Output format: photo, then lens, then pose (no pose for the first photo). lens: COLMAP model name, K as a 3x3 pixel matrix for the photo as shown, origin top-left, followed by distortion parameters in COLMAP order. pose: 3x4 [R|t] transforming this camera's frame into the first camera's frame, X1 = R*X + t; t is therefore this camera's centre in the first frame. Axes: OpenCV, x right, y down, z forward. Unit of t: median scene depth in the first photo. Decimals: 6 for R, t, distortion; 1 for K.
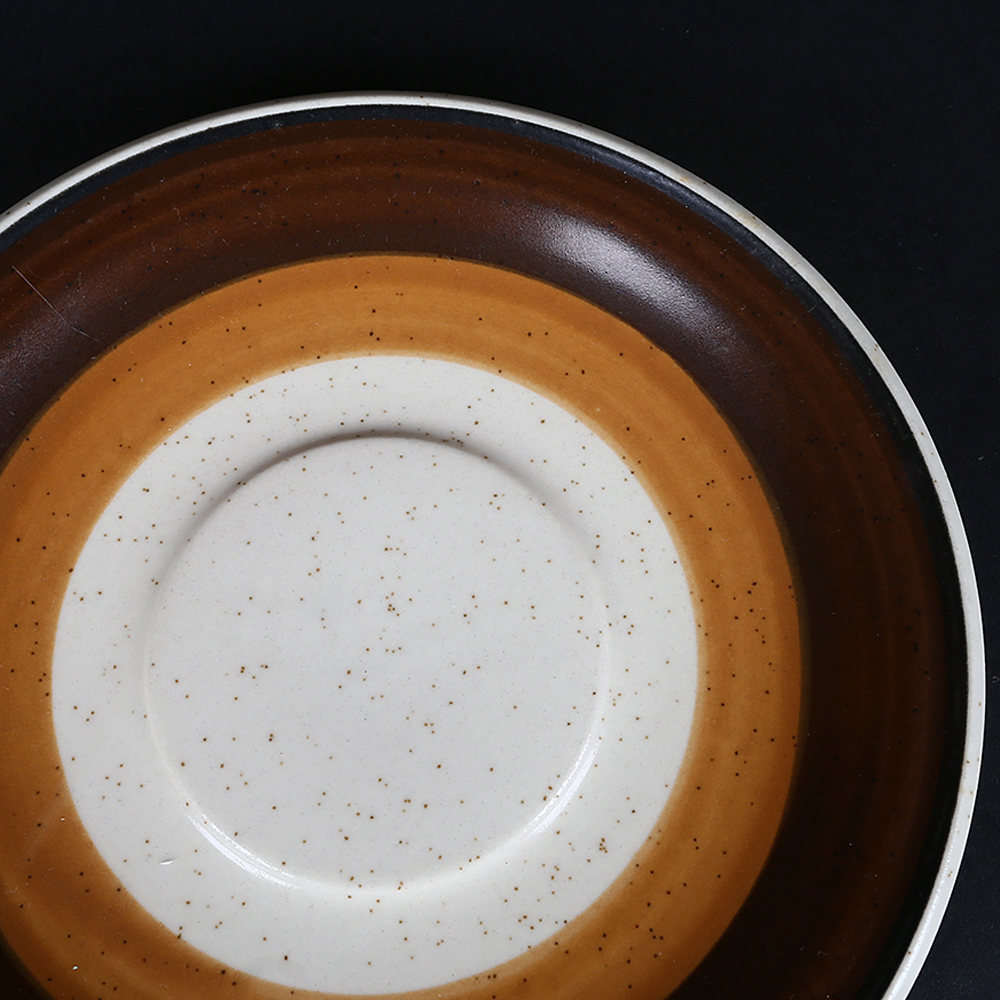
lens RADIAL K [[1154.6, 0, 500.0], [0, 1154.6, 500.0], [0, 0, 1]] dist [-0.018474, 0.014709]
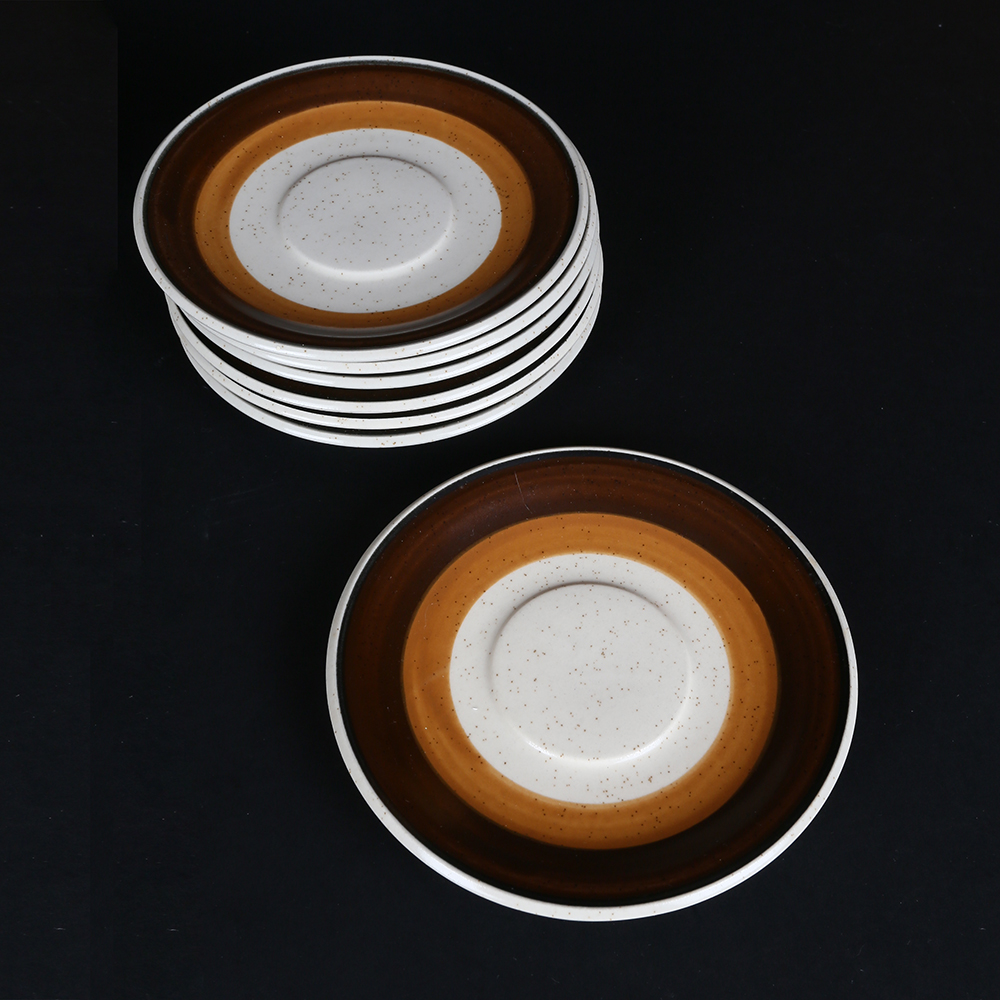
lens RADIAL K [[1154.6, 0, 500.0], [0, 1154.6, 500.0], [0, 0, 1]] dist [-0.018474, 0.014709]
pose [[0.901020, 0.333604, -0.277257, 0.255930], [-0.411192, 0.860421, -0.300993, 0.603144], [0.138145, 0.385206, 0.912432, -1.247216]]
